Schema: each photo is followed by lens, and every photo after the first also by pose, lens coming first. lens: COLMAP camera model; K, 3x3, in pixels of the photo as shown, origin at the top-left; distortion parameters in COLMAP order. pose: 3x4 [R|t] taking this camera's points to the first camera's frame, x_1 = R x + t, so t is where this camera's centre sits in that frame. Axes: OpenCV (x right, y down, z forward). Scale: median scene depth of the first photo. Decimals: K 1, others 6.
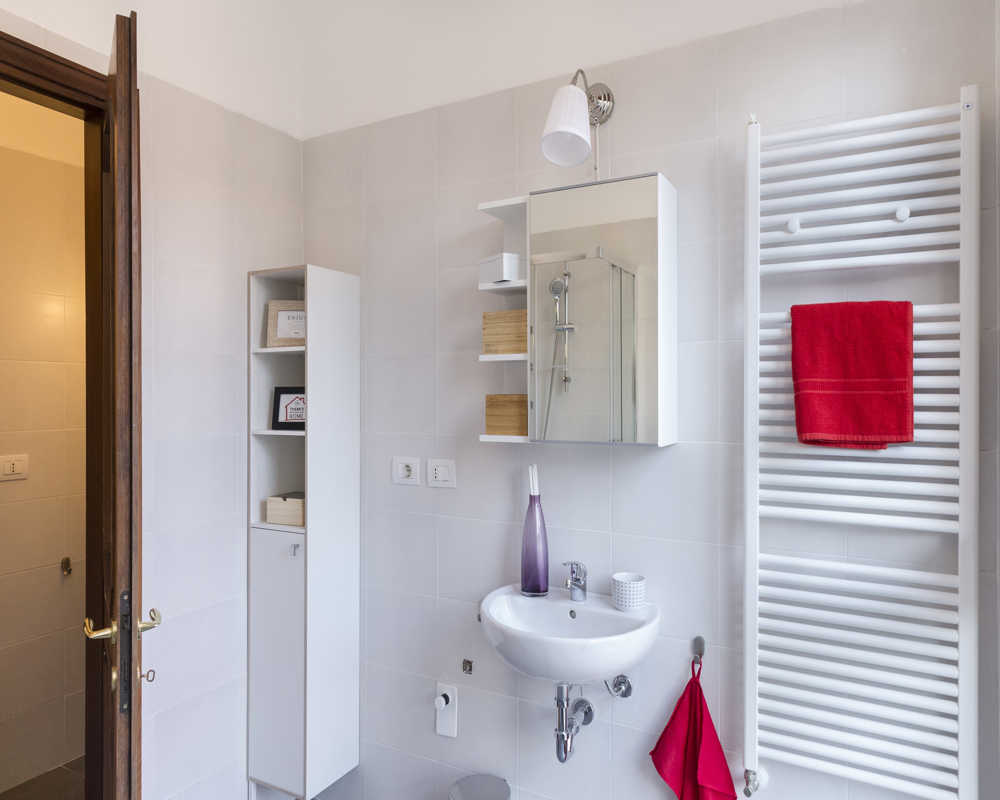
lens RADIAL K [[683.9, 0, 499.0], [0, 683.9, 400.2], [0, 0, 1]] dist [0.006744, 0.012365]
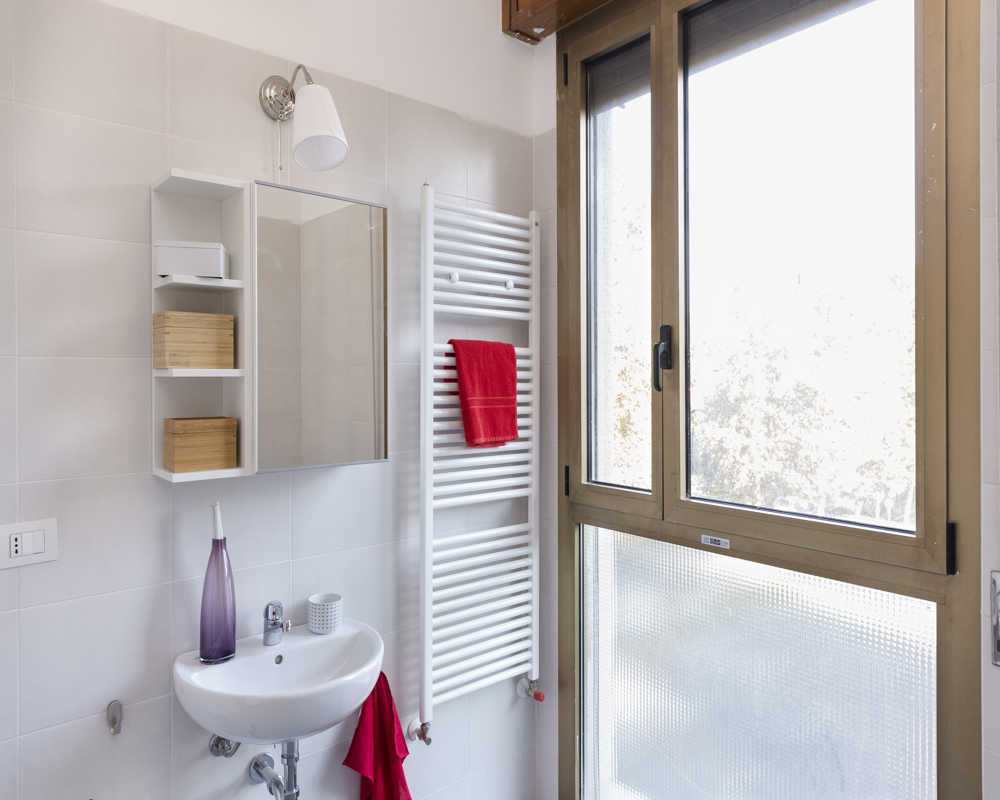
lens RADIAL K [[683.9, 0, 499.2], [0, 683.9, 393.0], [0, 0, 1]] dist [0.006744, 0.012365]
pose [[0.350254, -0.011087, 0.936589, -0.728879], [0.016545, 0.999847, 0.005648, -0.043860], [-0.936508, 0.013517, 0.350384, 0.471119]]
